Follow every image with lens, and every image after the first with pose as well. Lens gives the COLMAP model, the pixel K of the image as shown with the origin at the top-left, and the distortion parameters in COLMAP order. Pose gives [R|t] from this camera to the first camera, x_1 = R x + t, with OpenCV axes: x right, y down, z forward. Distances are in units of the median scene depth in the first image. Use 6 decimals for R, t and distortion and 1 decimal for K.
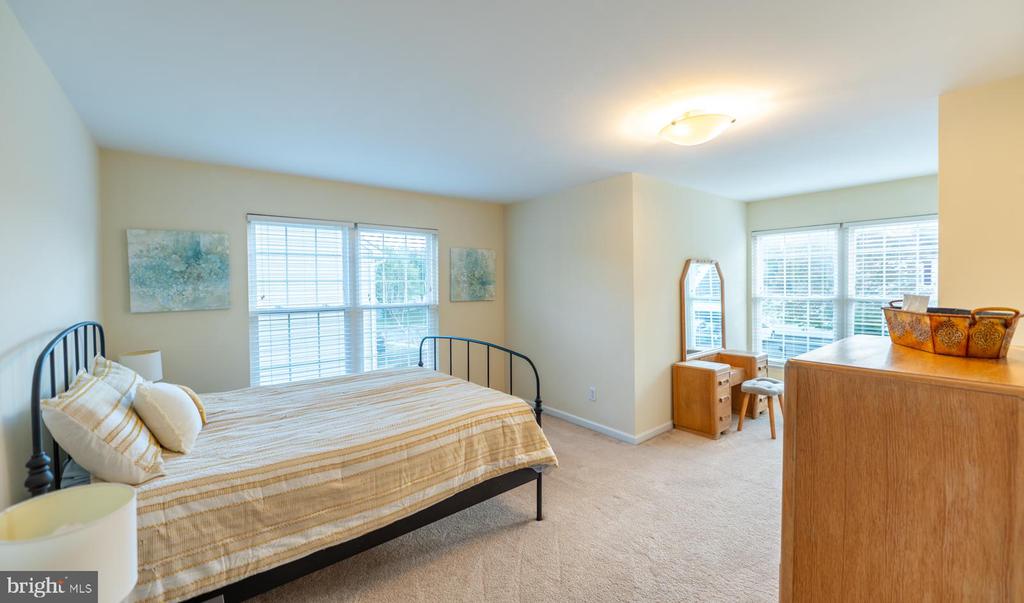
lens RADIAL K [[409.3, 0, 512.0], [0, 409.3, 301.5], [0, 0, 1]] dist [0.000193, 0.000042]
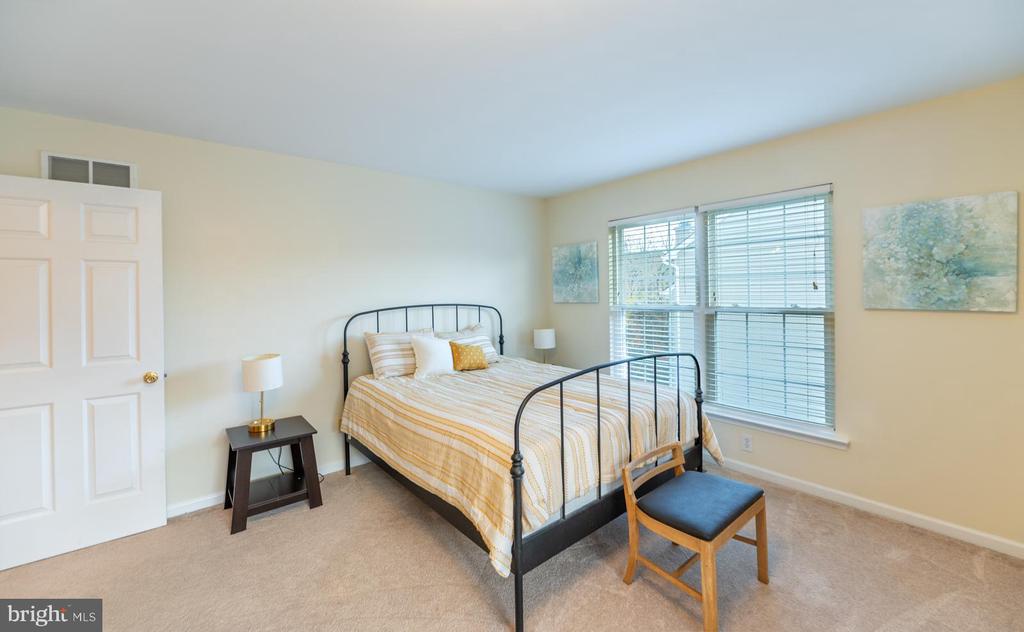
lens RADIAL K [[415.2, 0, 498.9], [0, 415.2, 288.5], [0, 0, 1]] dist [-0.003957, -0.000261]
pose [[0.000100, 0.005323, -0.999986, 0.560028], [-0.025020, 0.999673, 0.005319, -0.024913], [0.999687, 0.025019, 0.000234, 0.737785]]
